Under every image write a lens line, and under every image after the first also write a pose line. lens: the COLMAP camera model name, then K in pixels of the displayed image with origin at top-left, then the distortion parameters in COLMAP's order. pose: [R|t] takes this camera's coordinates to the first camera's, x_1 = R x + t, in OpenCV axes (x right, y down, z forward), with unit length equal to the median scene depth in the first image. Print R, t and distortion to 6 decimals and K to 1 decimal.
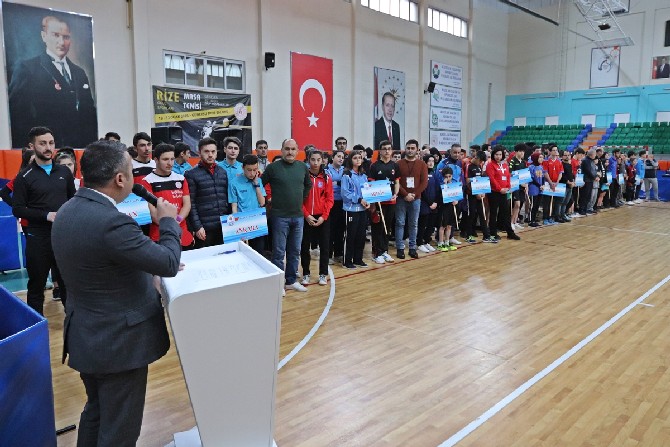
lens RADIAL K [[497.9, 0, 335.0], [0, 497.9, 223.5], [0, 0, 1]] dist [-0.067339, 0.039156]
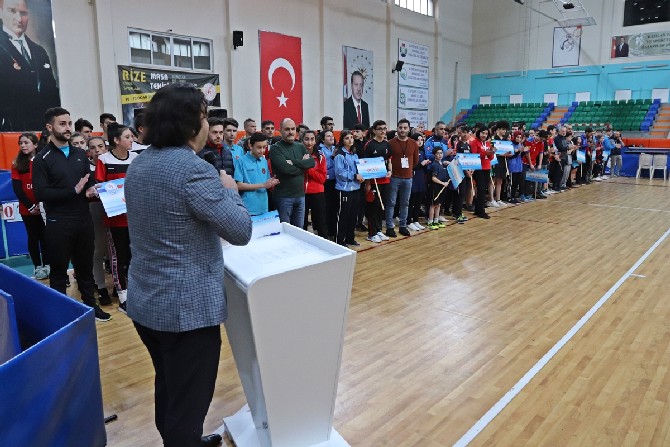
lens RADIAL K [[497.9, 0, 335.0], [0, 497.9, 223.5], [0, 0, 1]] dist [-0.067339, 0.039156]
pose [[0.997173, -0.022561, 0.071677, -0.020381], [0.019741, 0.999012, 0.039820, -0.000035], [-0.072505, -0.038292, 0.996633, 0.000815]]
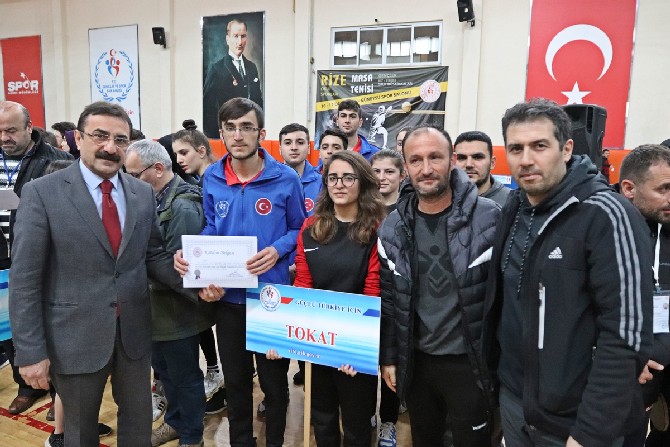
lens RADIAL K [[497.9, 0, 335.0], [0, 497.9, 223.5], [0, 0, 1]] dist [-0.067339, 0.039156]
pose [[0.371684, 0.155888, -0.915178, 0.485036], [-0.152191, 0.982696, 0.105579, -0.095379], [0.915800, 0.100040, 0.388977, 0.646311]]
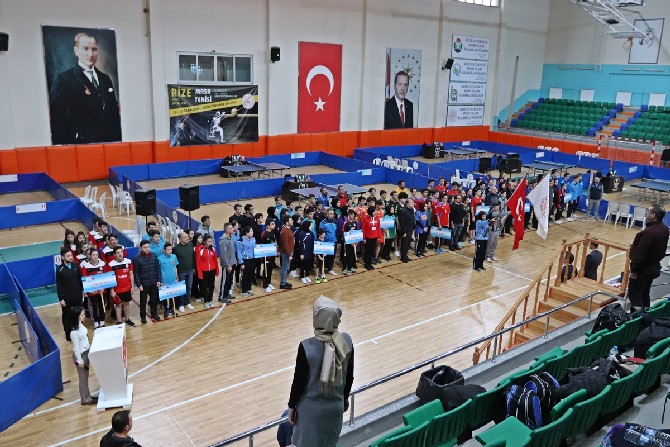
lens RADIAL K [[555.9, 0, 335.0], [0, 555.9, 223.5], [0, 0, 1]] dist [-0.082297, 0.076103]
pose [[0.991831, 0.059743, -0.112708, 0.165719], [-0.046007, 0.991615, 0.120762, -0.121276], [0.118977, -0.114590, 0.986262, -0.235143]]
